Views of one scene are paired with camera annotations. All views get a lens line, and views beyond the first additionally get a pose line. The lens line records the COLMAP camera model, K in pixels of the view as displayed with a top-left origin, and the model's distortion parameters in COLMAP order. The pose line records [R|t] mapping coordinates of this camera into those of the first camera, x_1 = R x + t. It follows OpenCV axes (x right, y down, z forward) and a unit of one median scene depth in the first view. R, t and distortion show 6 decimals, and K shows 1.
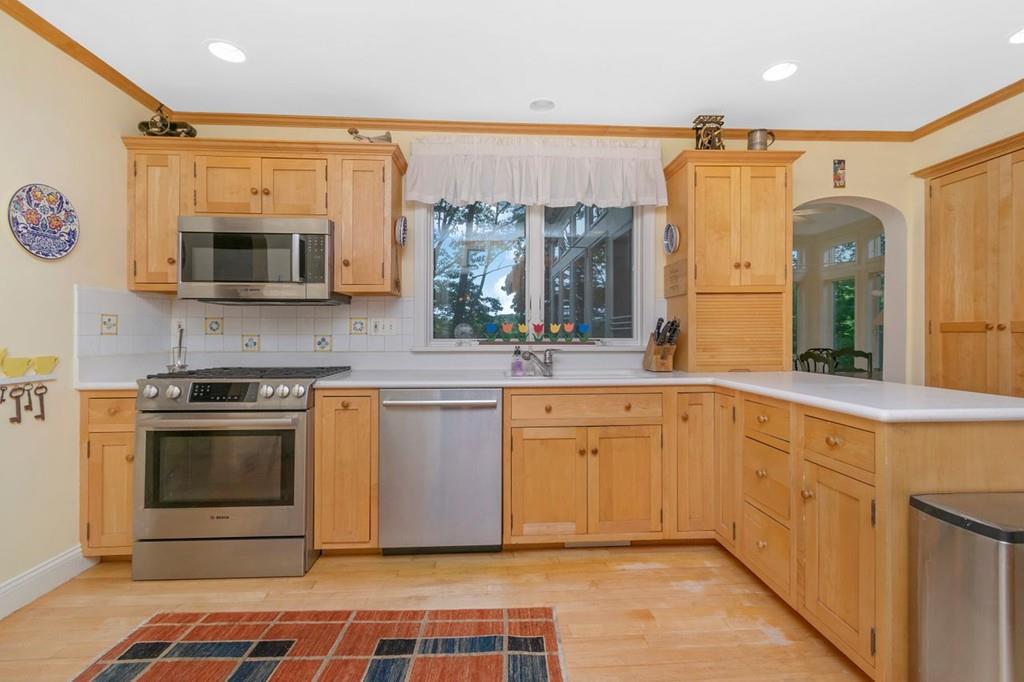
lens RADIAL K [[449.9, 0, 510.7], [0, 449.9, 335.3], [0, 0, 1]] dist [0.002257, -0.000750]
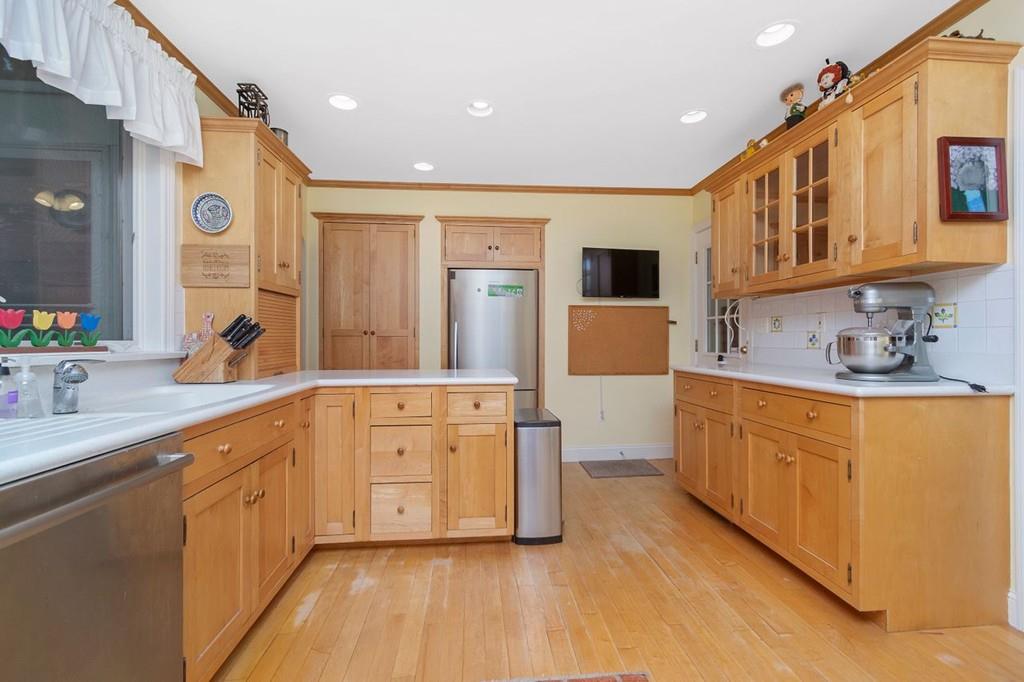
lens RADIAL K [[452.8, 0, 517.5], [0, 452.8, 346.4], [0, 0, 1]] dist [0.002636, 0.000092]
pose [[-0.049853, -0.012013, 0.998684, -0.582666], [-0.002720, 0.999926, 0.011892, 0.007675], [-0.998753, -0.002124, -0.049882, 0.647428]]
